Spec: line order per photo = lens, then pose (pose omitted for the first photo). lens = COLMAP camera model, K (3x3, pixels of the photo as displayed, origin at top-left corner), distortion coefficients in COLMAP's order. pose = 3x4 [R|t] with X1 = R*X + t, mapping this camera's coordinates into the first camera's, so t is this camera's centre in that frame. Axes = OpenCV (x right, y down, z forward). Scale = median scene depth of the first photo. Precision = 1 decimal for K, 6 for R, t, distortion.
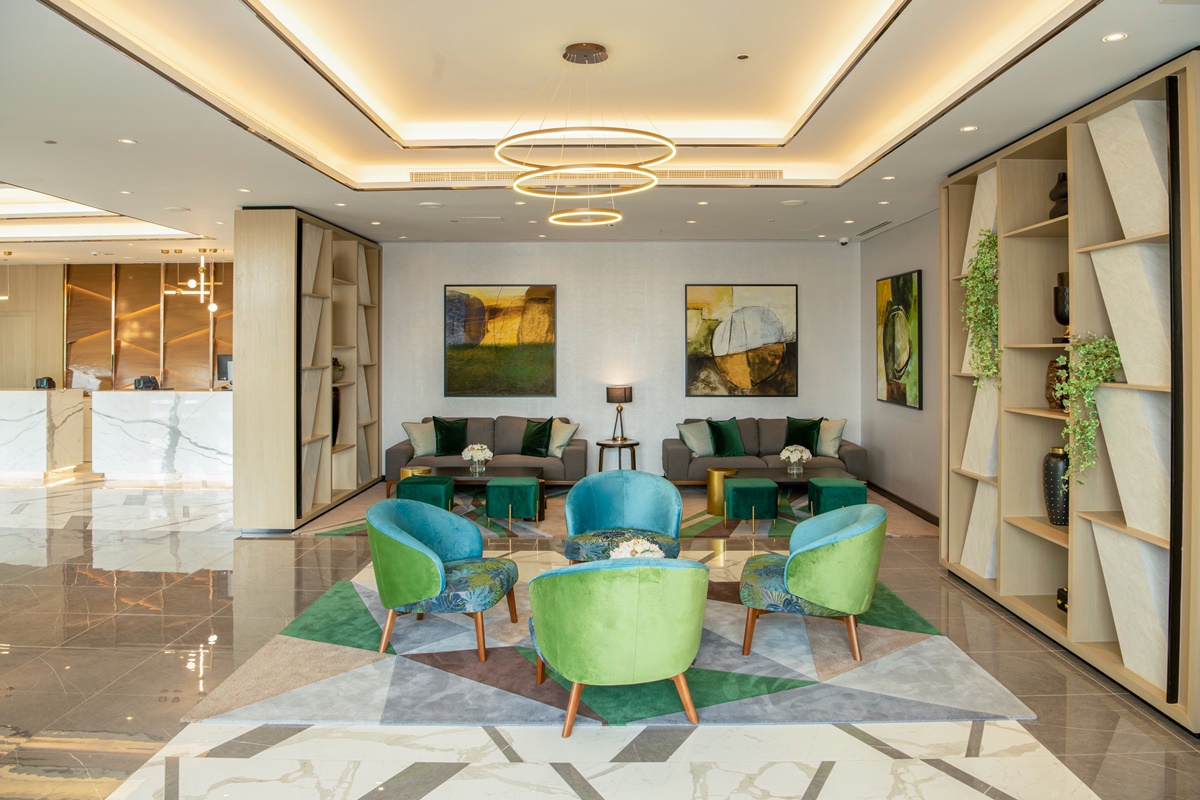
lens RADIAL K [[827.4, 0, 658.6], [0, 827.4, 382.4], [0, 0, 1]] dist [-0.055890, 0.001517]
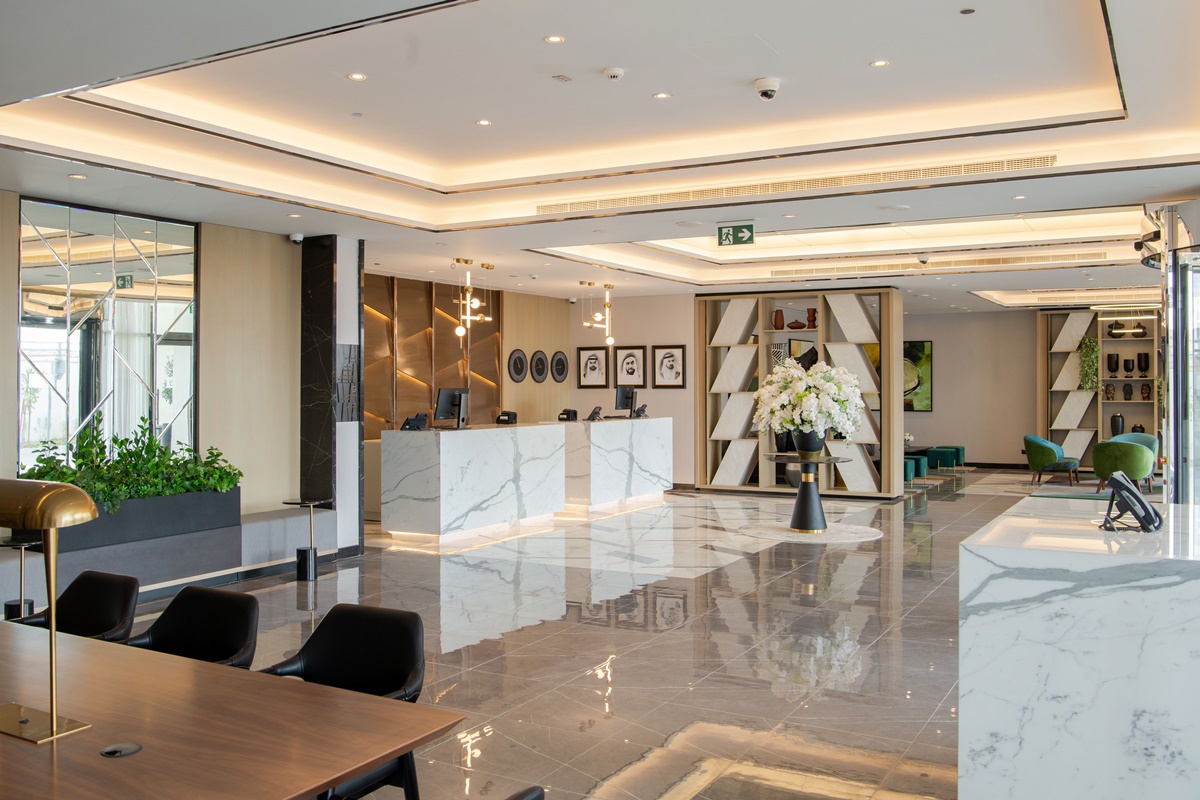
lens RADIAL K [[1040.2, 0, 603.9], [0, 1040.2, 372.0], [0, 0, 1]] dist [-0.006911, -0.007670]
pose [[0.489915, 0.008421, 0.871729, -2.567832], [0.022726, 0.999490, -0.022427, -0.031481], [-0.871474, 0.030799, 0.489474, 0.510175]]
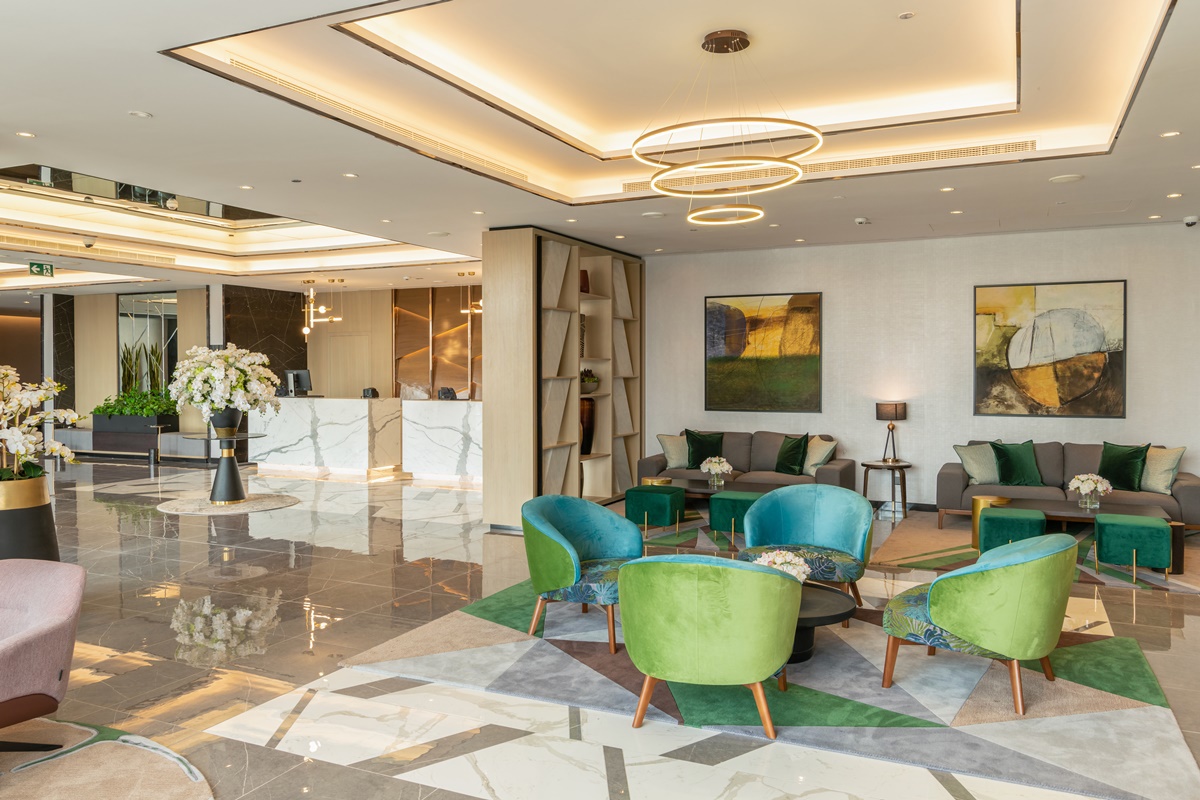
lens RADIAL K [[871.4, 0, 600.5], [0, 871.4, 420.1], [0, 0, 1]] dist [0.009461, 0.000448]
pose [[0.906811, 0.022141, -0.420956, 0.096780], [-0.013410, 0.999629, 0.023689, 0.008623], [0.421325, -0.015836, 0.906771, 0.001207]]
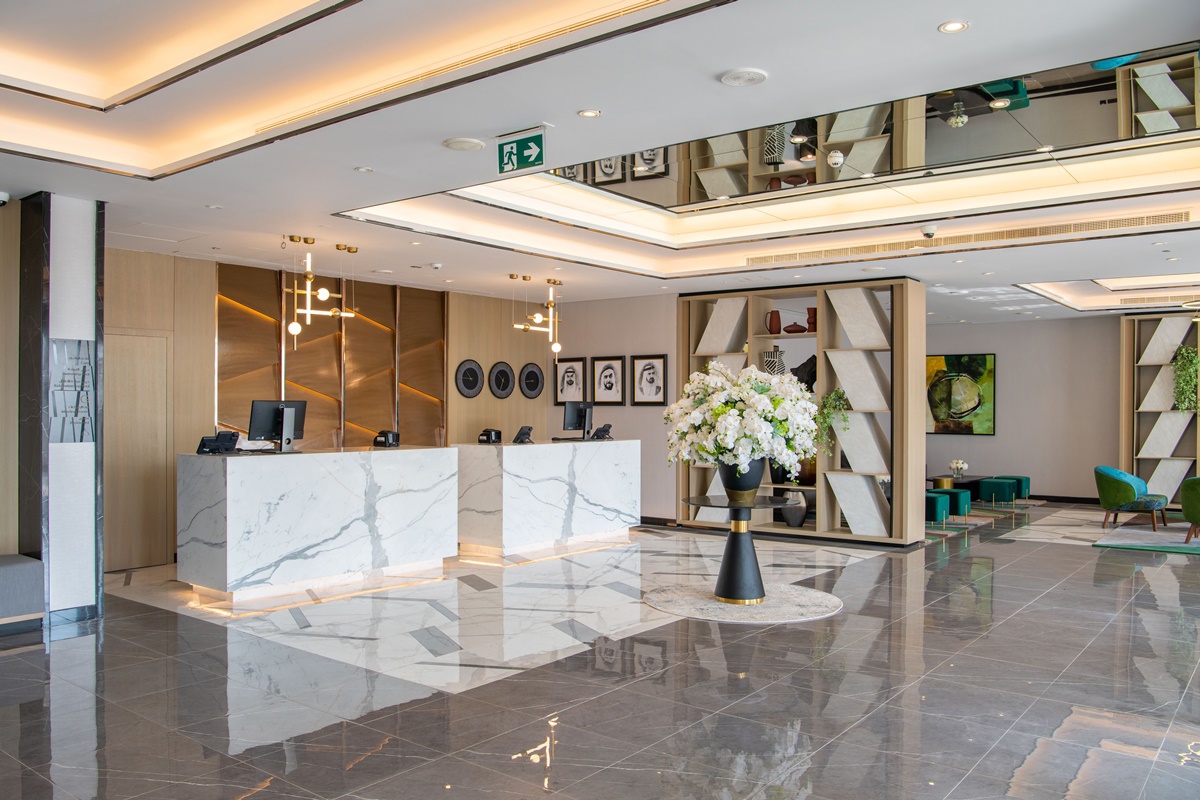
lens RADIAL K [[925.3, 0, 600.0], [0, 925.3, 400.0], [0, 0, 1]] dist [-0.030281, 0.010091]
pose [[0.619132, 0.006353, 0.785261, -1.937730], [0.015984, 0.999658, -0.020690, -0.019926], [-0.785124, 0.025361, 0.618819, 0.505455]]
